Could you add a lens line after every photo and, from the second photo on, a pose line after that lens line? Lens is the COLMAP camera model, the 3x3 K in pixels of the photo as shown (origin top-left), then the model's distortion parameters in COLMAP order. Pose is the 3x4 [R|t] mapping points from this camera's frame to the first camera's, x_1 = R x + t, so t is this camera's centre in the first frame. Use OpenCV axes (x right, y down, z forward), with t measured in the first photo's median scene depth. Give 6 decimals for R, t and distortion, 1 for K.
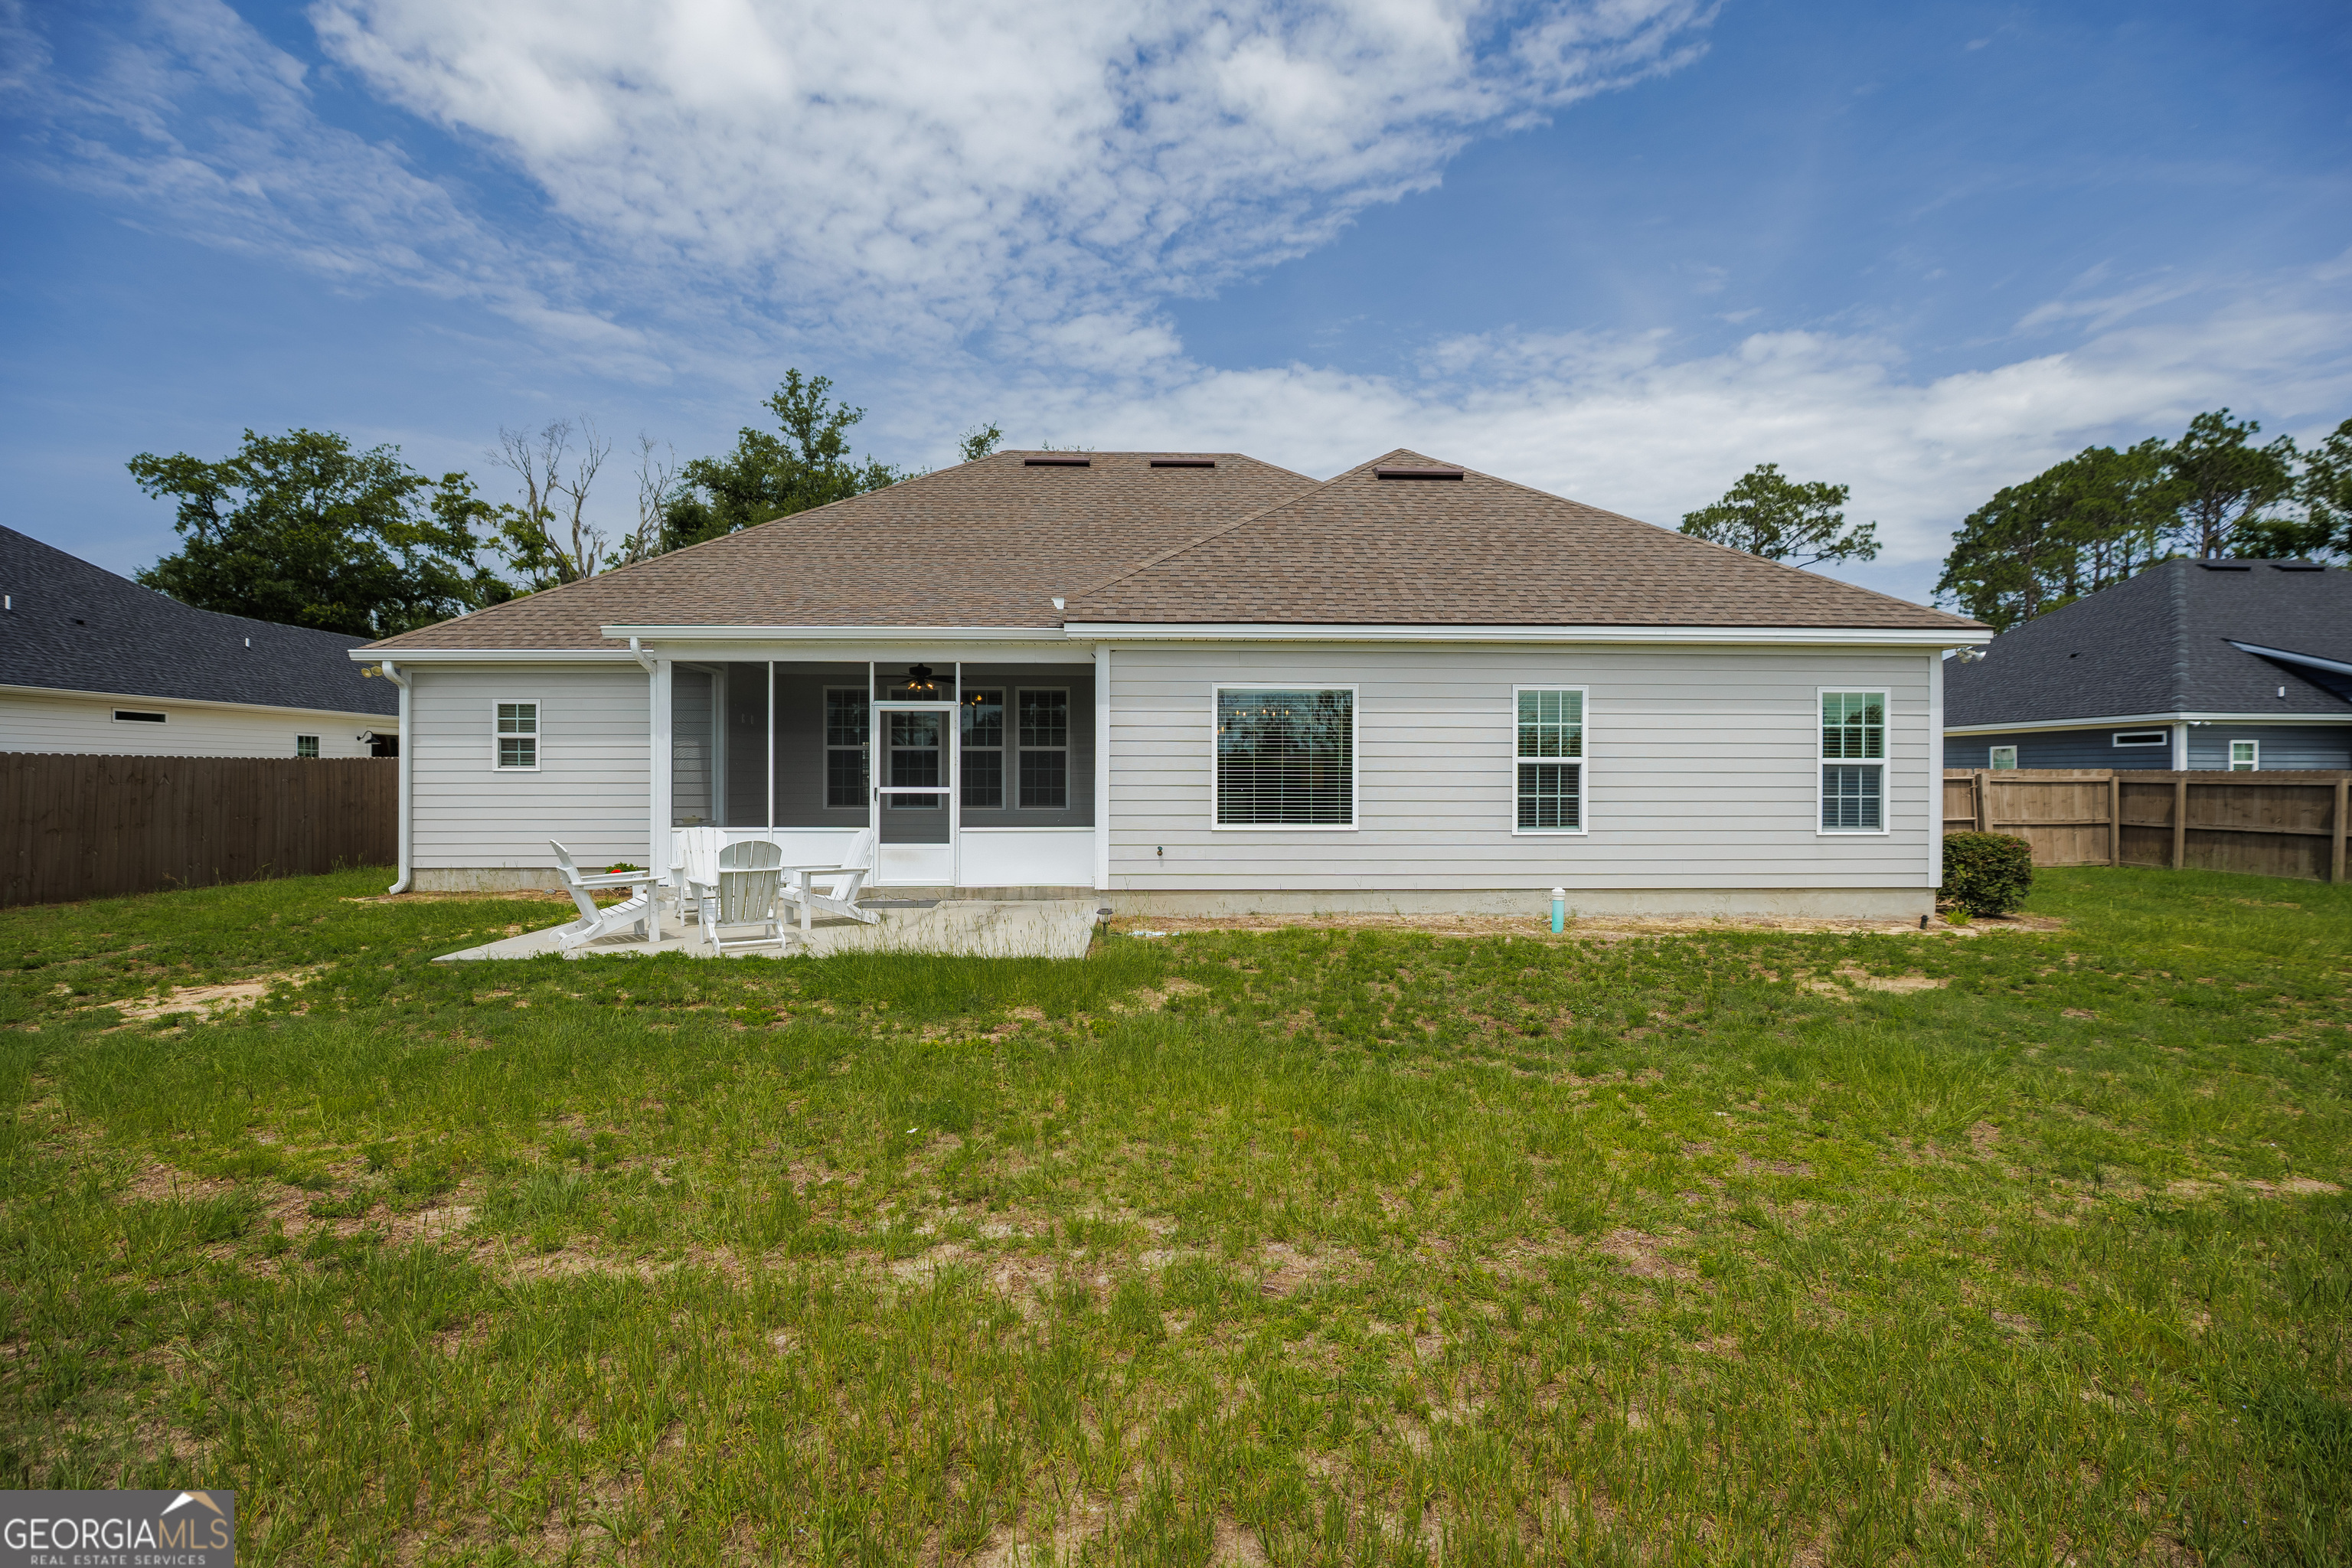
lens RADIAL K [[1059.3, 0, 1187.8], [0, 1059.3, 793.1], [0, 0, 1]] dist [-0.013442, 0.002173]
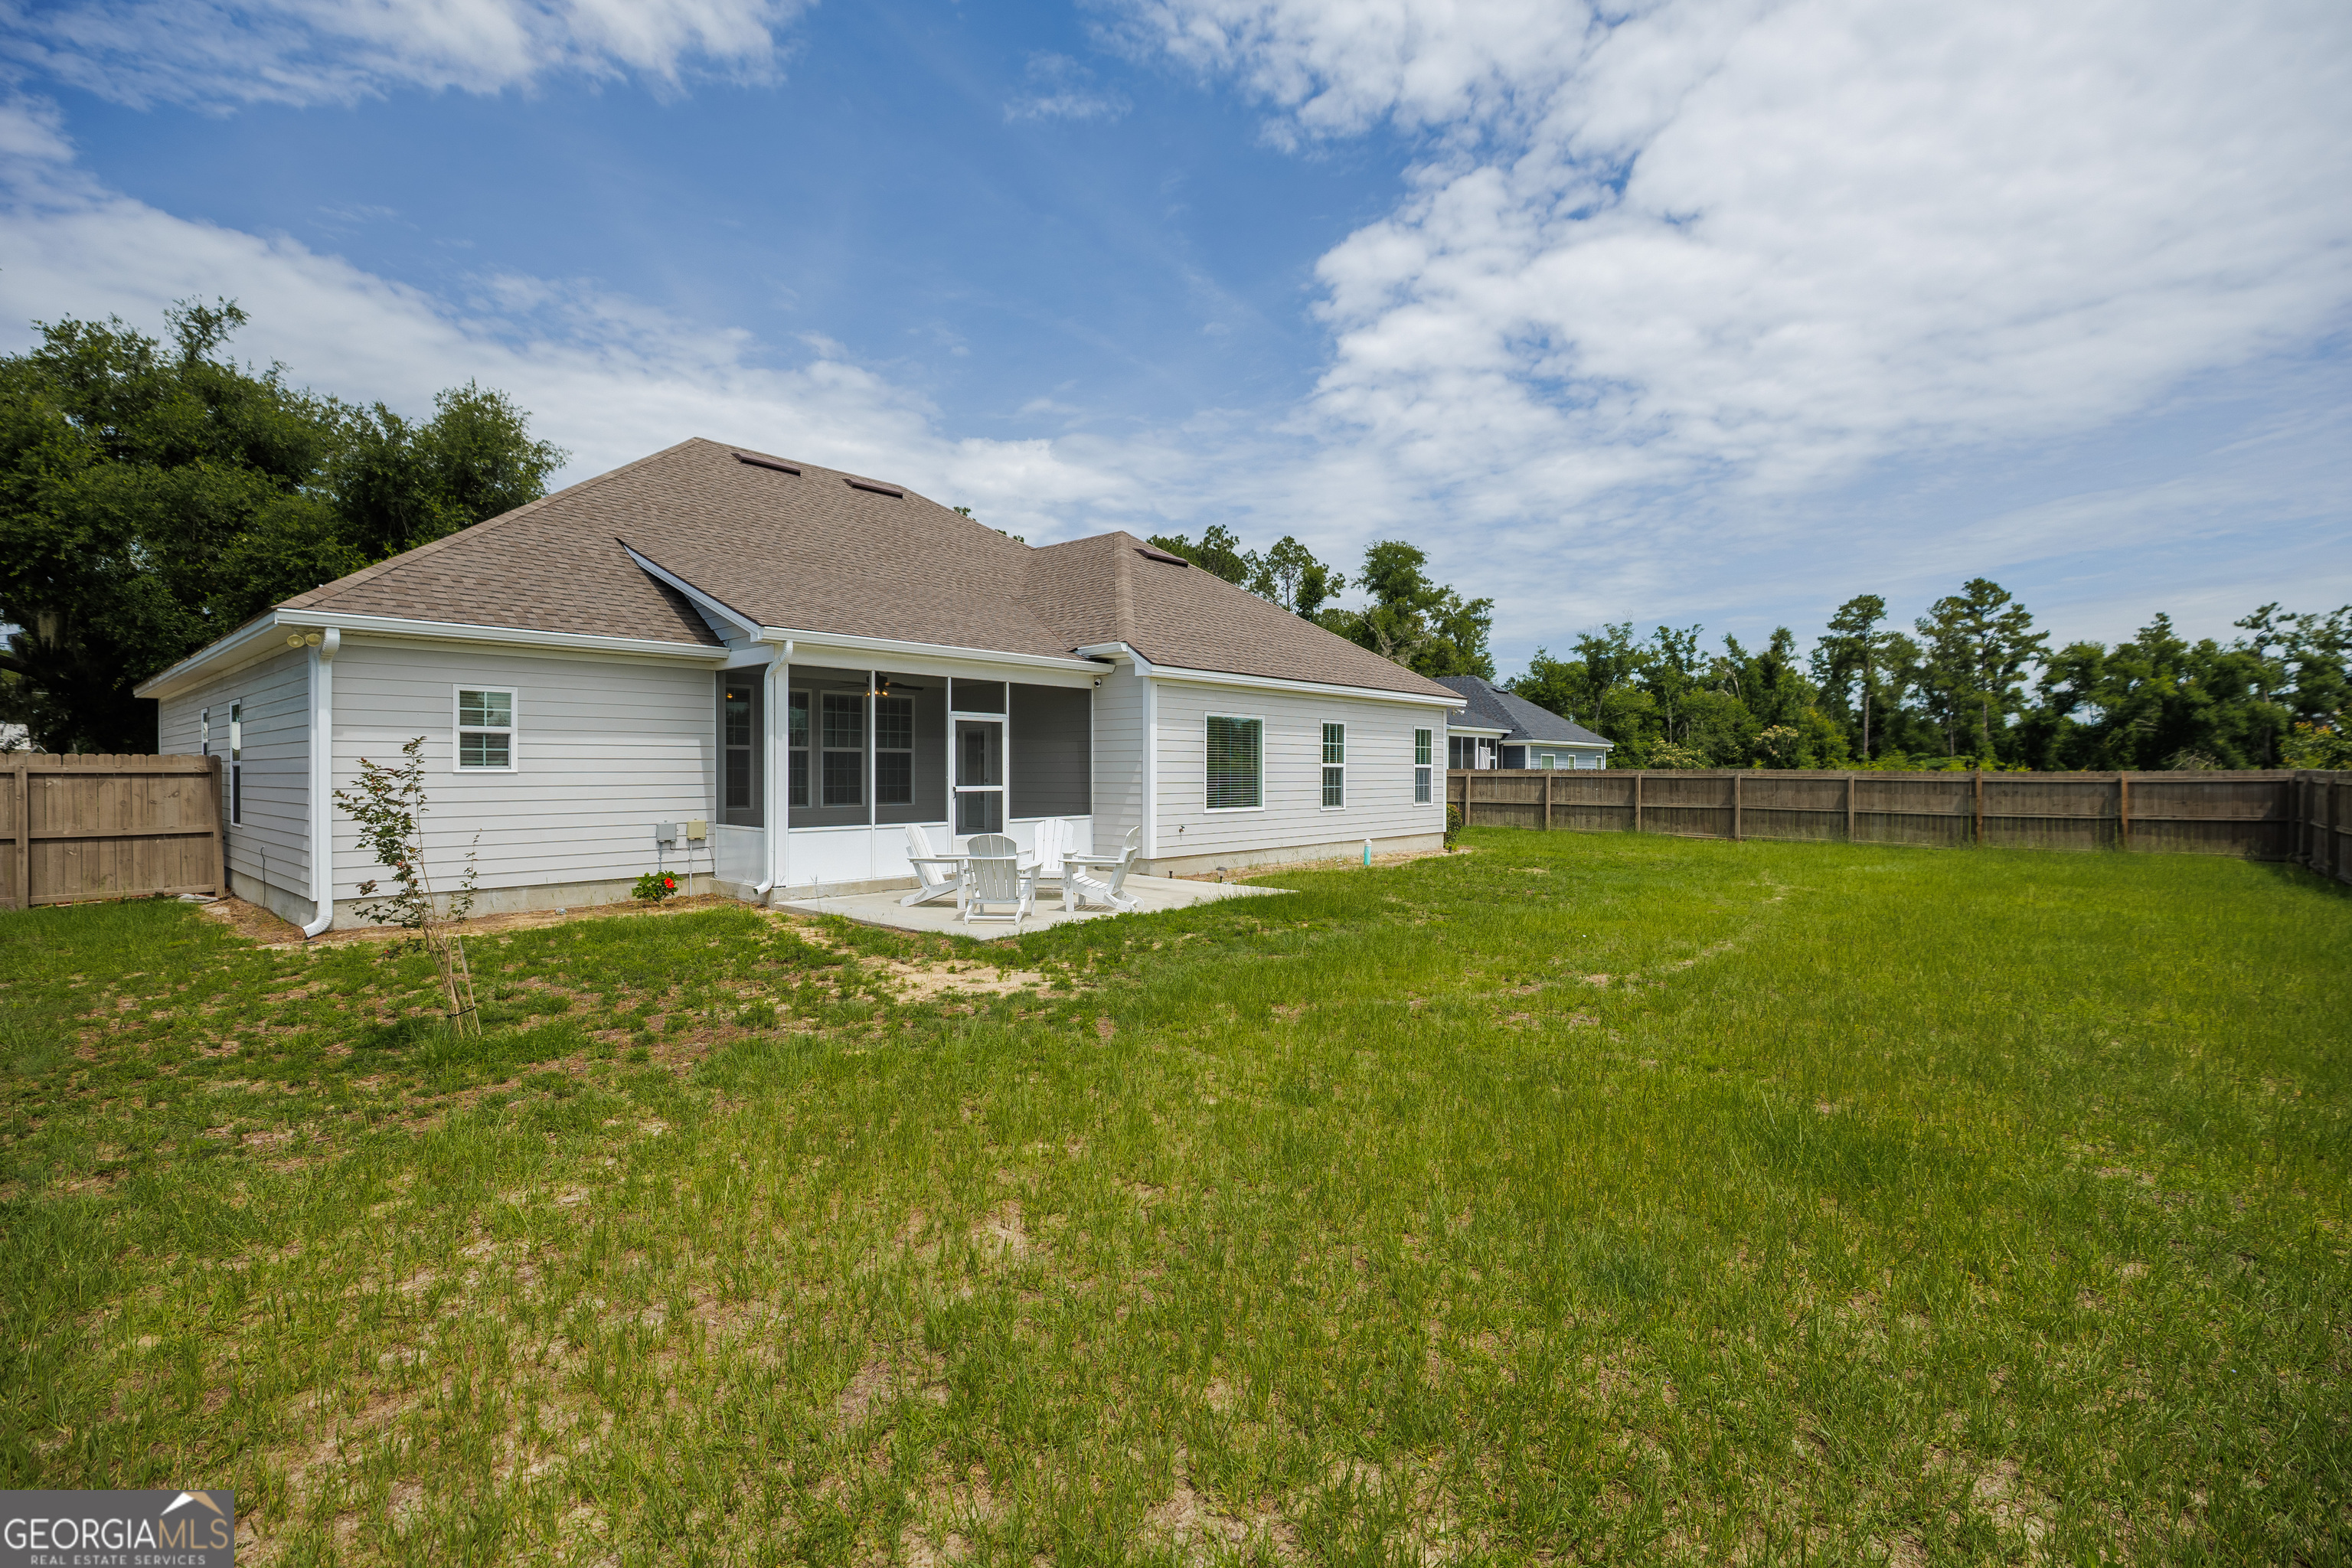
lens RADIAL K [[1059.3, 0, 1185.5], [0, 1059.3, 770.8], [0, 0, 1]] dist [-0.013442, 0.002173]
pose [[0.688598, -0.000546, 0.725143, -0.943899], [0.012437, 0.999862, -0.011058, -0.006622], [-0.725036, 0.016633, 0.688510, 0.030446]]
